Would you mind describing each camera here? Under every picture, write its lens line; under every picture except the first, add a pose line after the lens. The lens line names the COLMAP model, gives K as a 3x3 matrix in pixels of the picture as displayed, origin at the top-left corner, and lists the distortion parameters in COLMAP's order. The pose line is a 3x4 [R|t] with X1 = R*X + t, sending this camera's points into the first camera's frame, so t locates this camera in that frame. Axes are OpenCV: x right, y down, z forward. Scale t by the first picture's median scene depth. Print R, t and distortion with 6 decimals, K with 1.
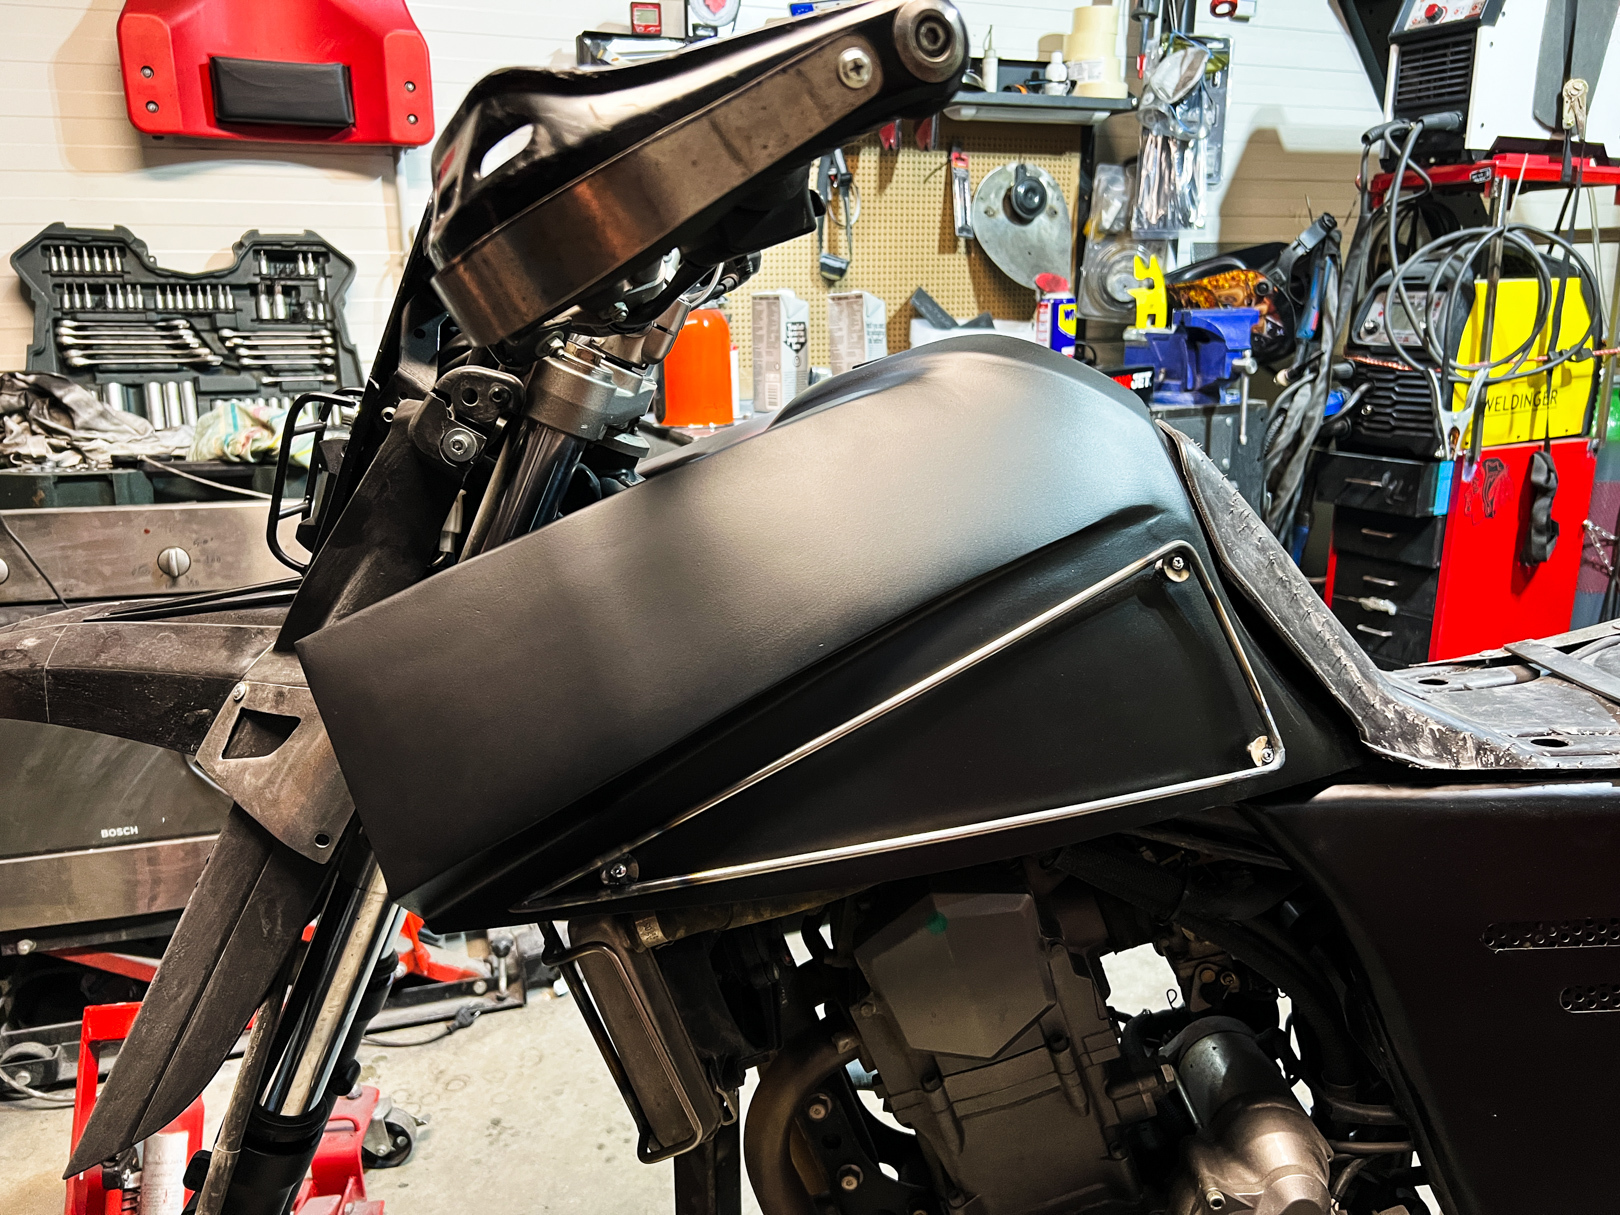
lens RADIAL K [[1222.2, 0, 810.0], [0, 1222.2, 607.5], [0, 0, 1]] dist [0.074018, -0.085848]
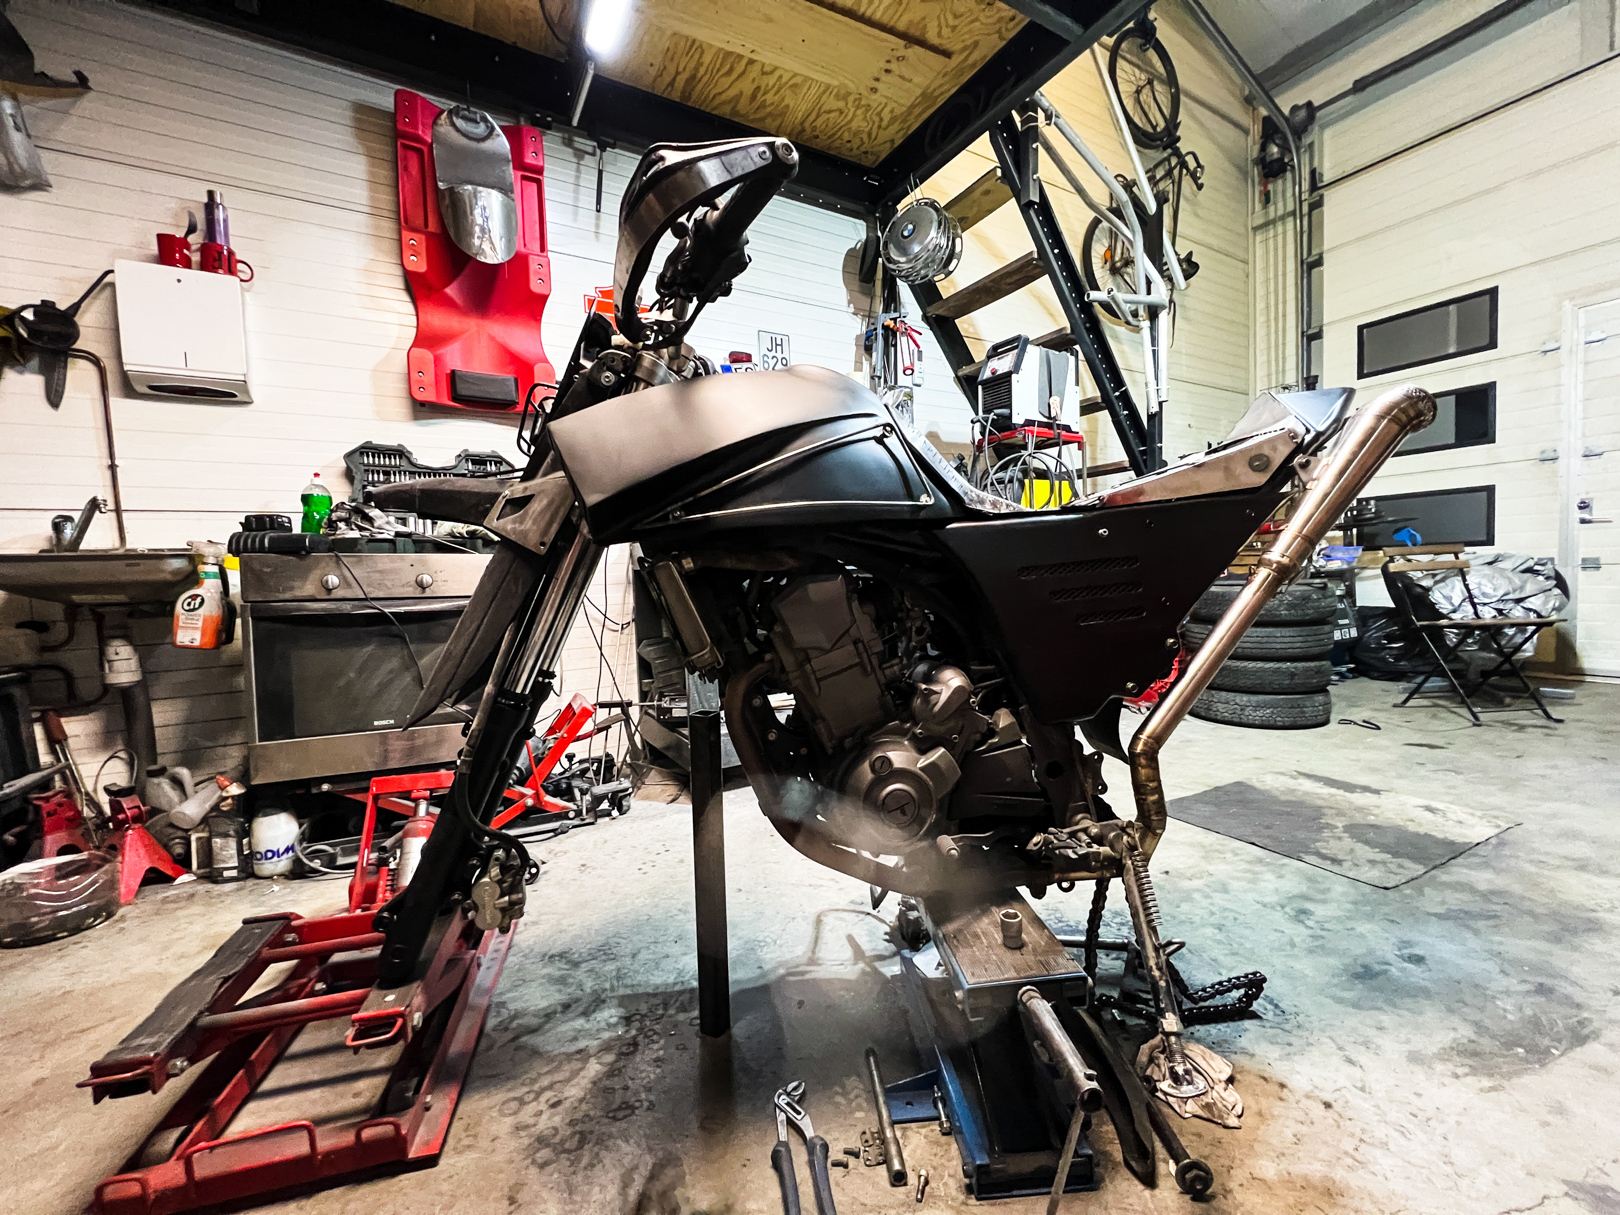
lens RADIAL K [[649.7, 0, 810.0], [0, 649.7, 607.5], [0, 0, 1]] dist [0.001673, 0.000022]
pose [[0.991684, -0.029006, 0.125385, -0.018067], [0.053533, 0.978954, -0.196932, 0.213992], [-0.117034, 0.202007, 0.972366, -0.087882]]
